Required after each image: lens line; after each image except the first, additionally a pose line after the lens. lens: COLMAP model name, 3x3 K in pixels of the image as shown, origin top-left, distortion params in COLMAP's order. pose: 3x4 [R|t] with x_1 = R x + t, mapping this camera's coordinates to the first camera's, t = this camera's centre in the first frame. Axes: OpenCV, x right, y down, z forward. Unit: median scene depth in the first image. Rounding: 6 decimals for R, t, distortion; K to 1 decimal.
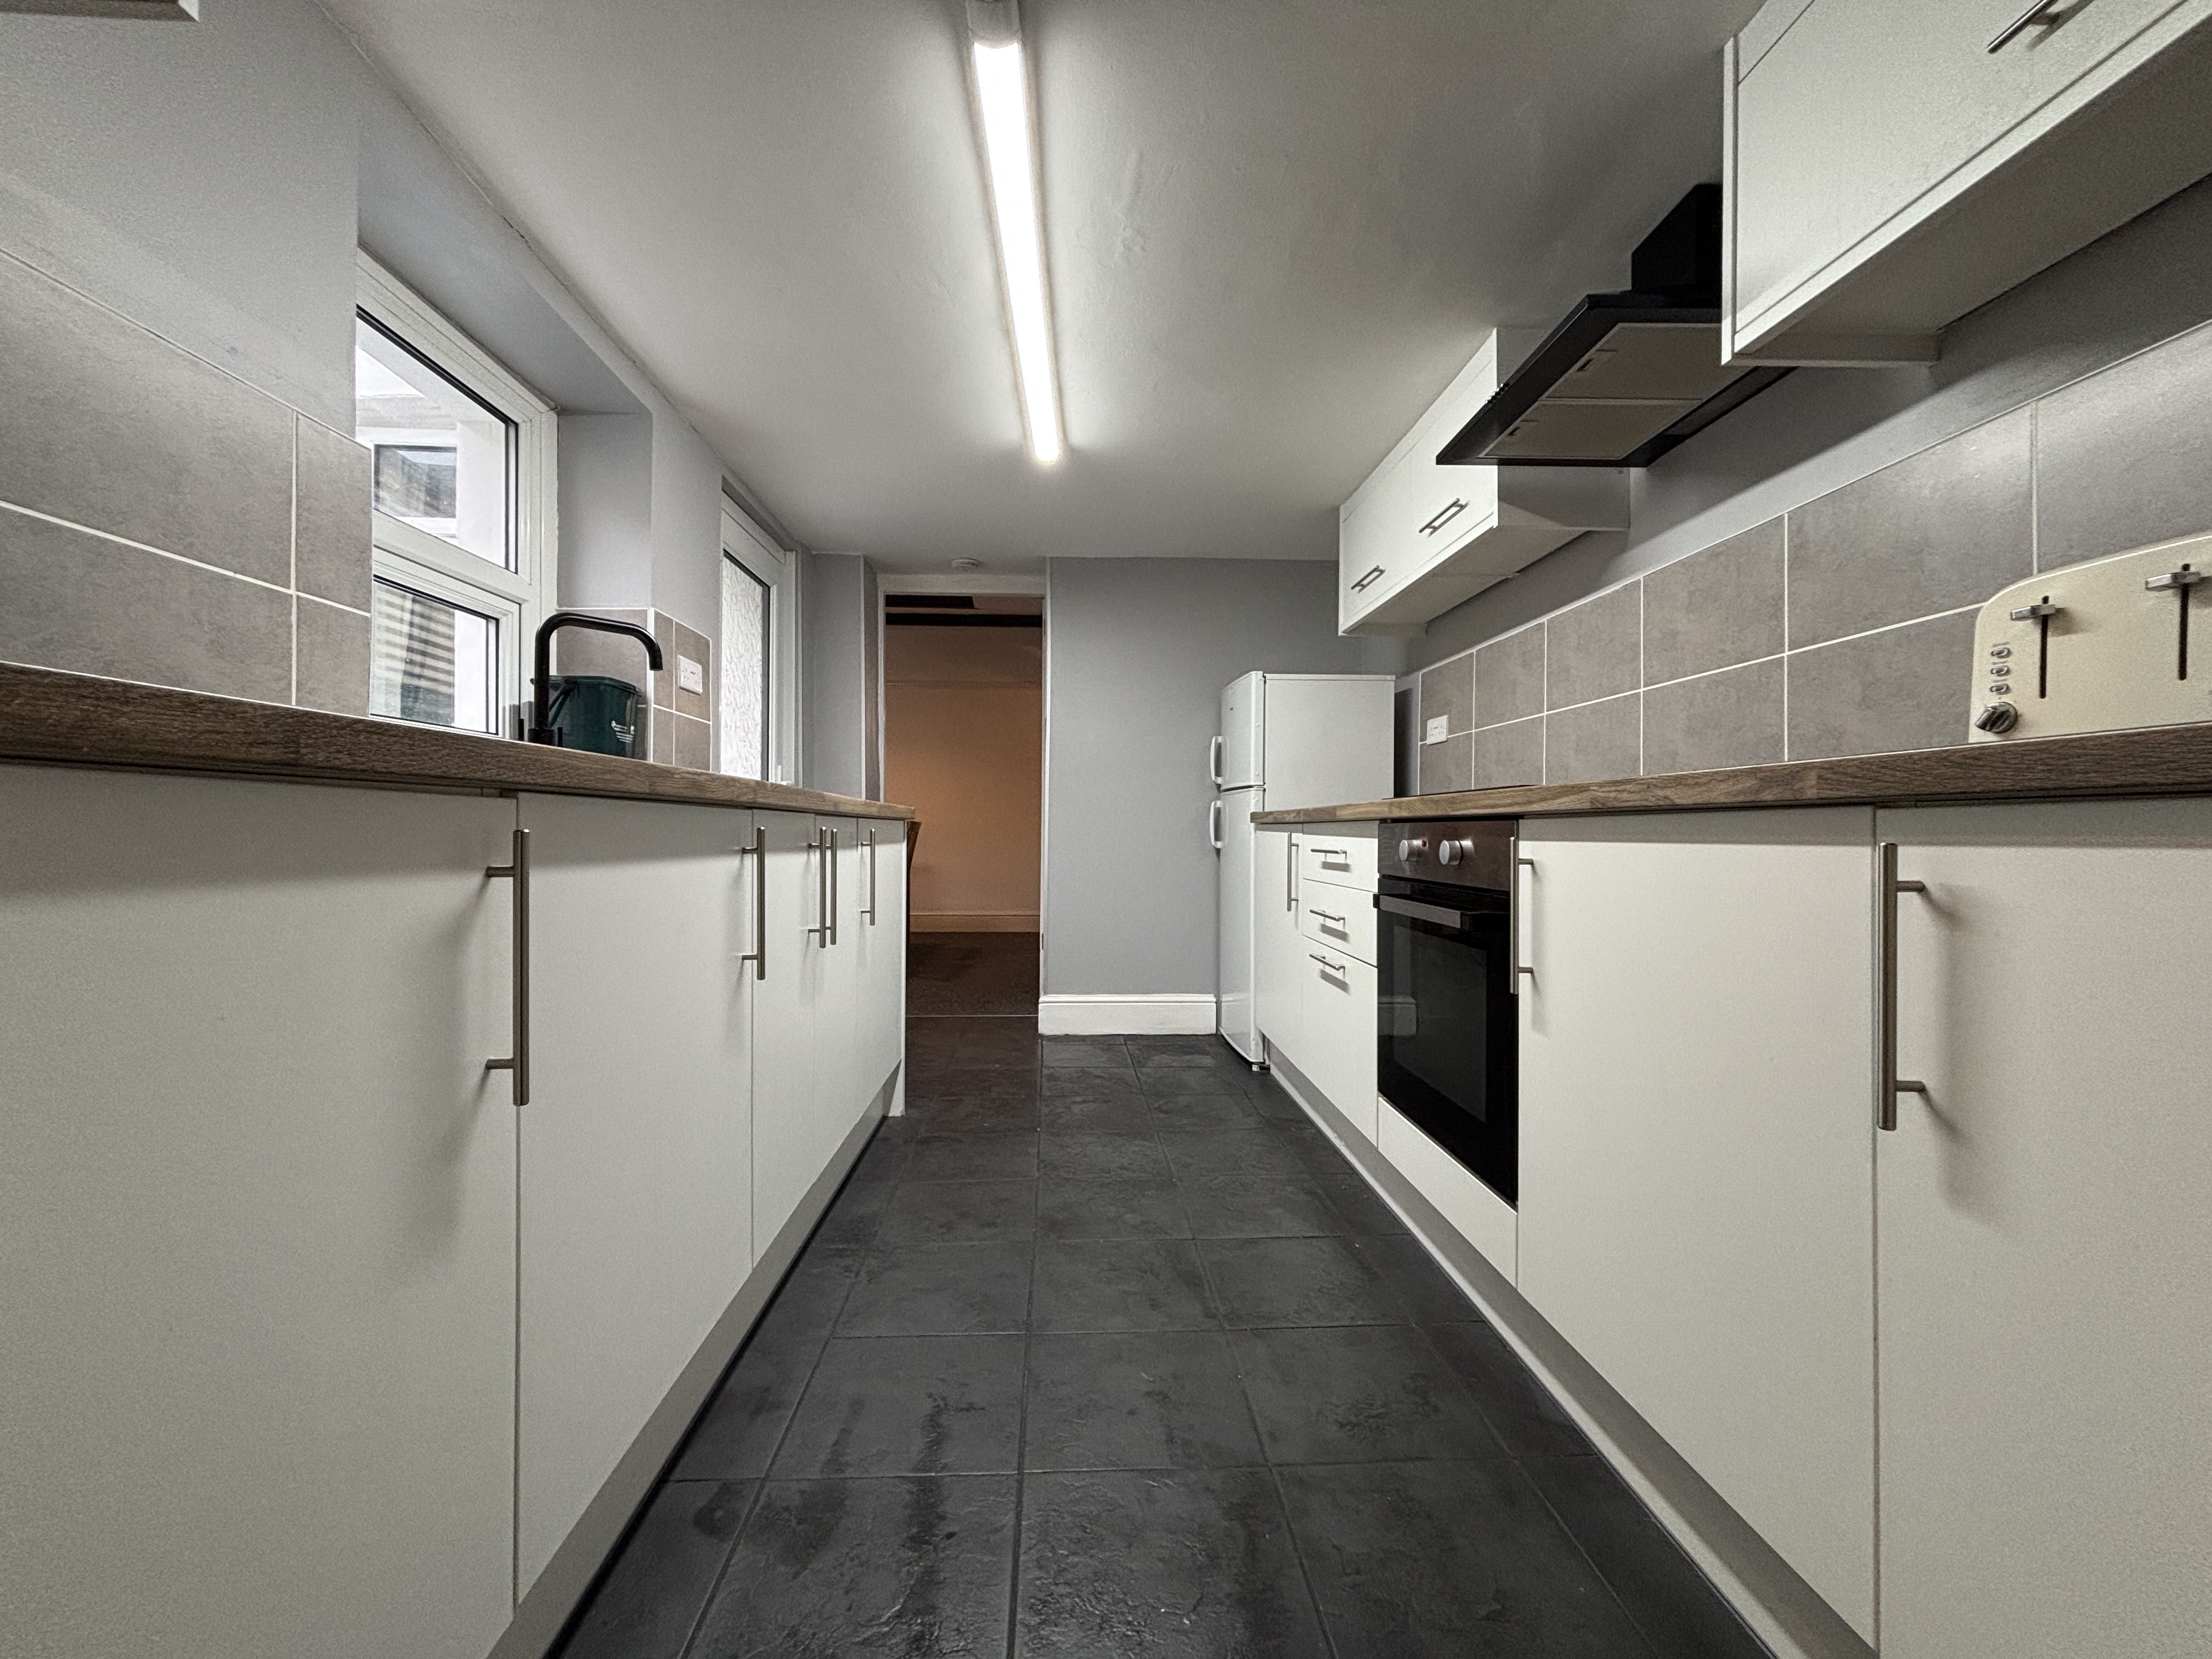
lens RADIAL K [[886.7, 0, 1101.5], [0, 886.7, 831.5], [0, 0, 1]] dist [0.000545, -0.001123]
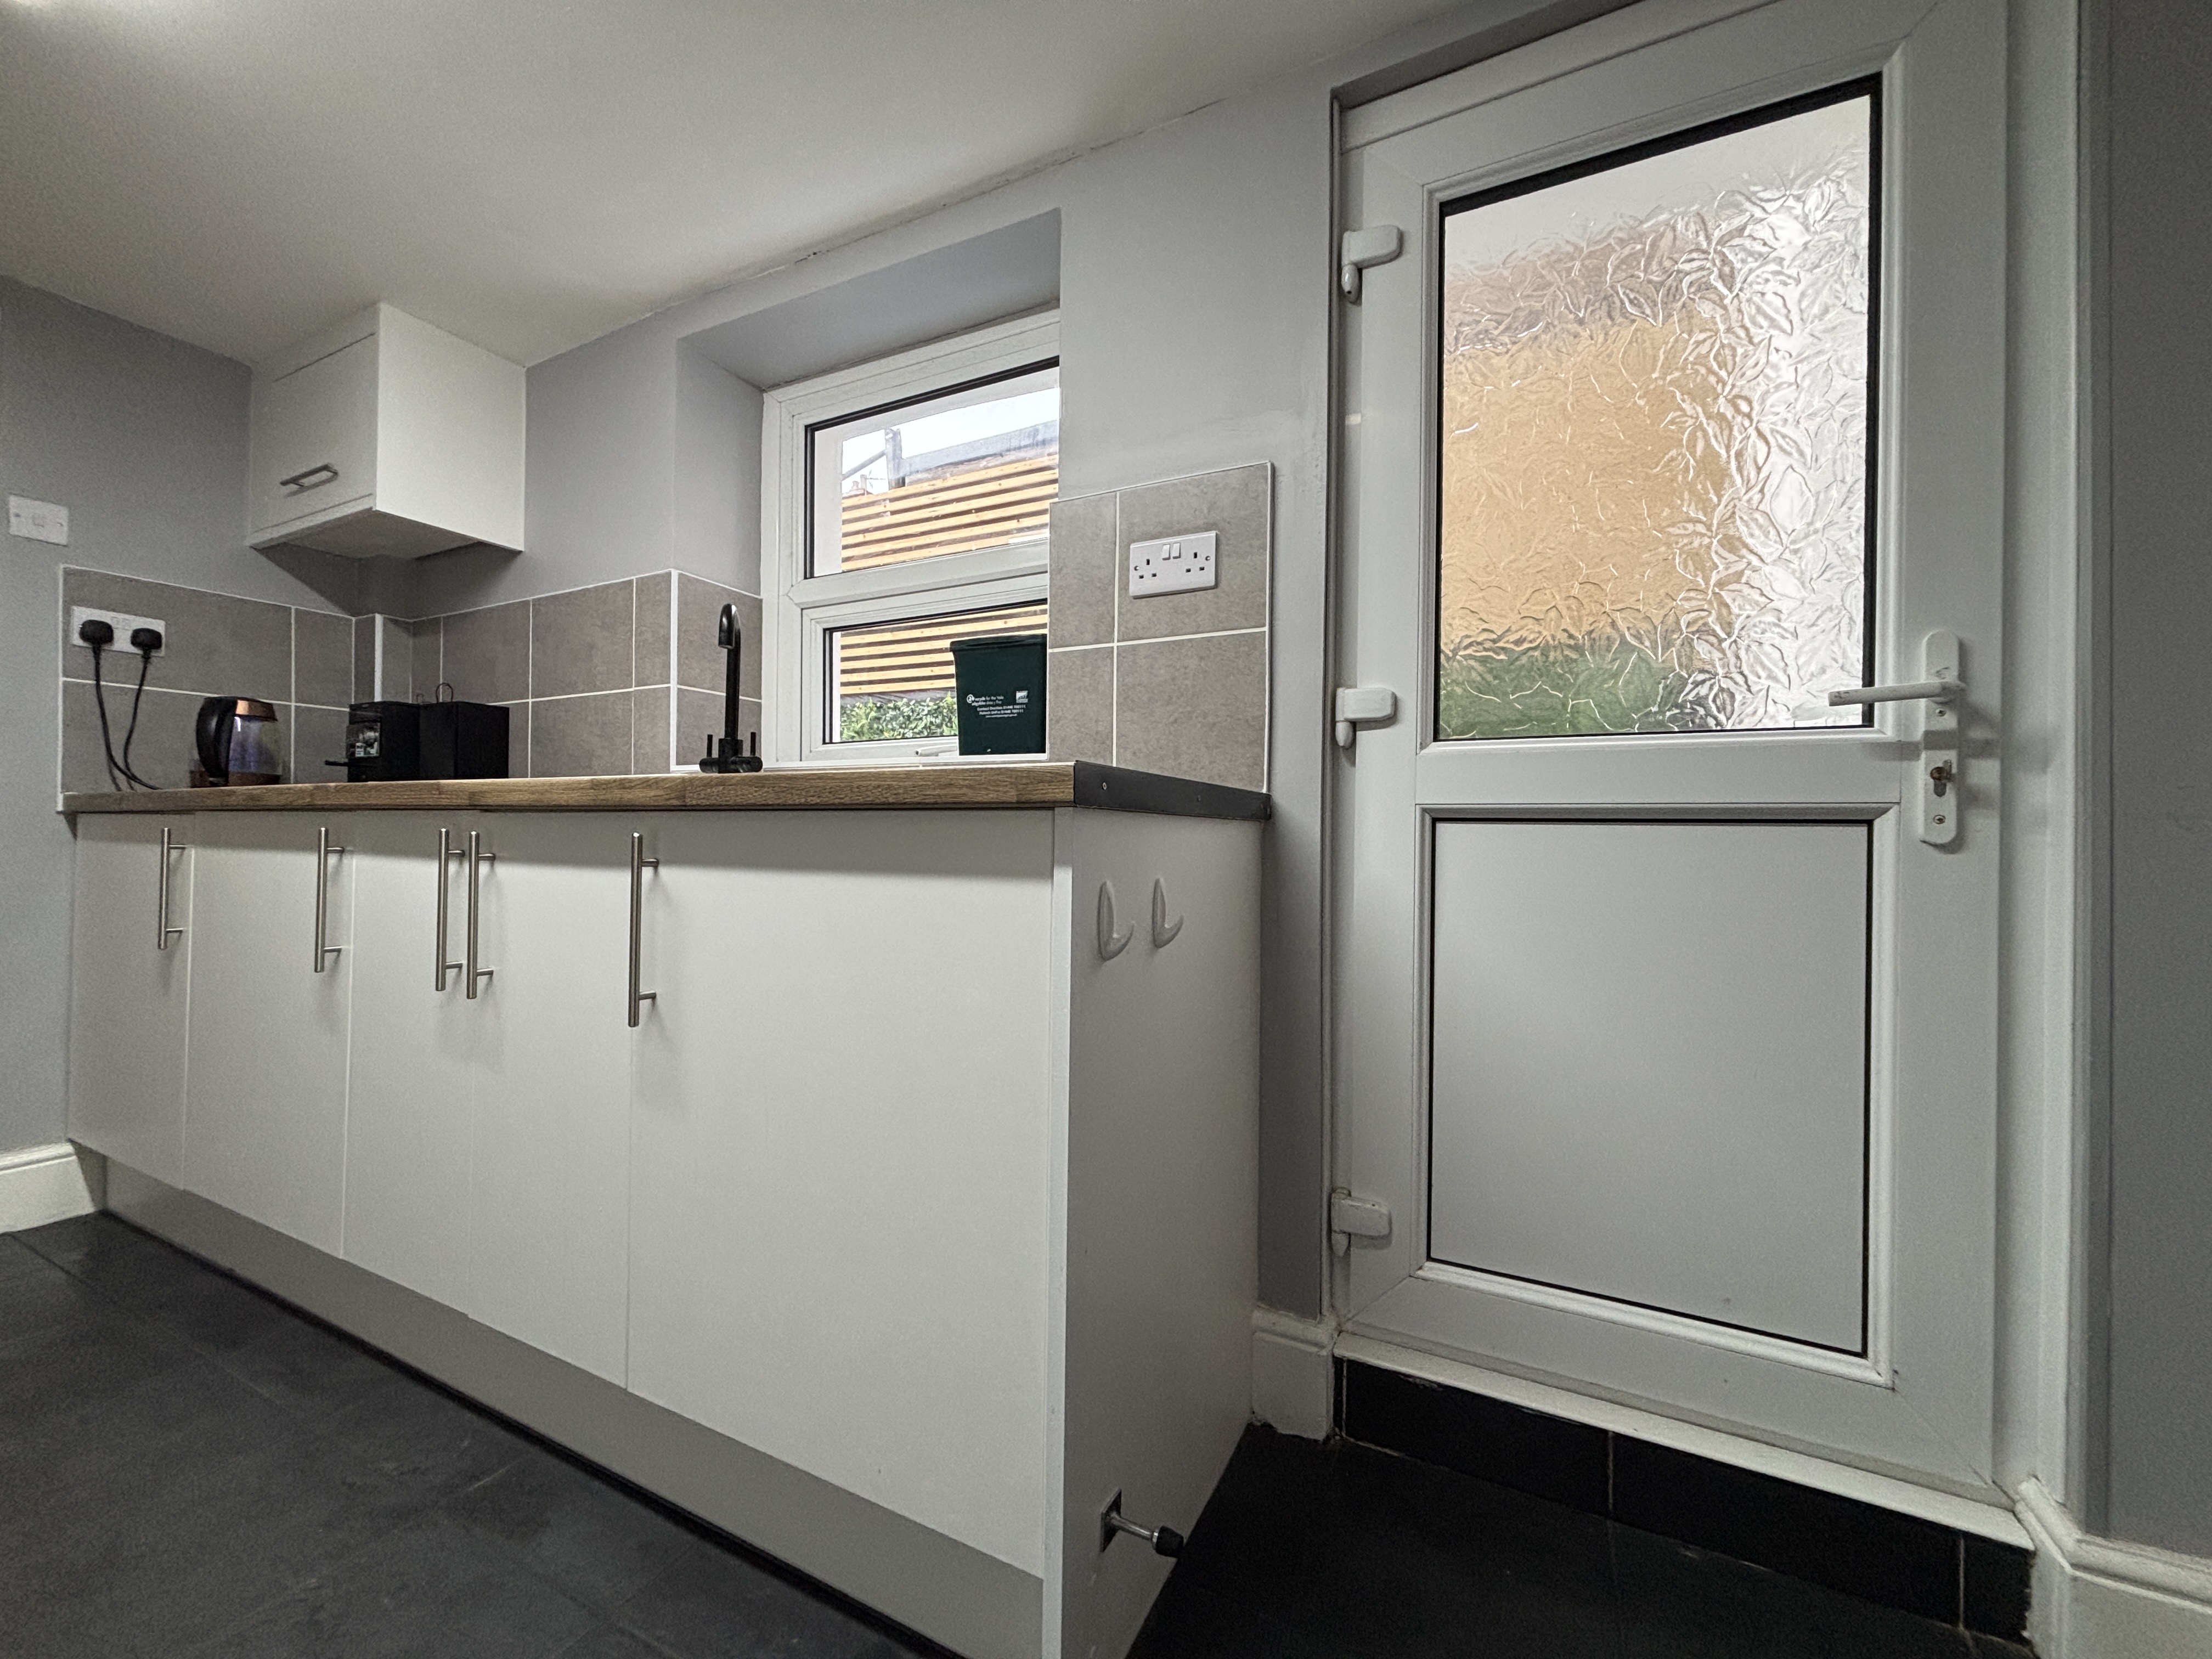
lens RADIAL K [[886.7, 0, 1104.8], [0, 886.7, 828.1], [0, 0, 1]] dist [0.000545, -0.001123]
pose [[-0.493696, -0.019438, -0.869417, 0.052030], [-0.014348, 0.999796, -0.014206, -0.002565], [0.869516, 0.005461, -0.493874, 1.675181]]
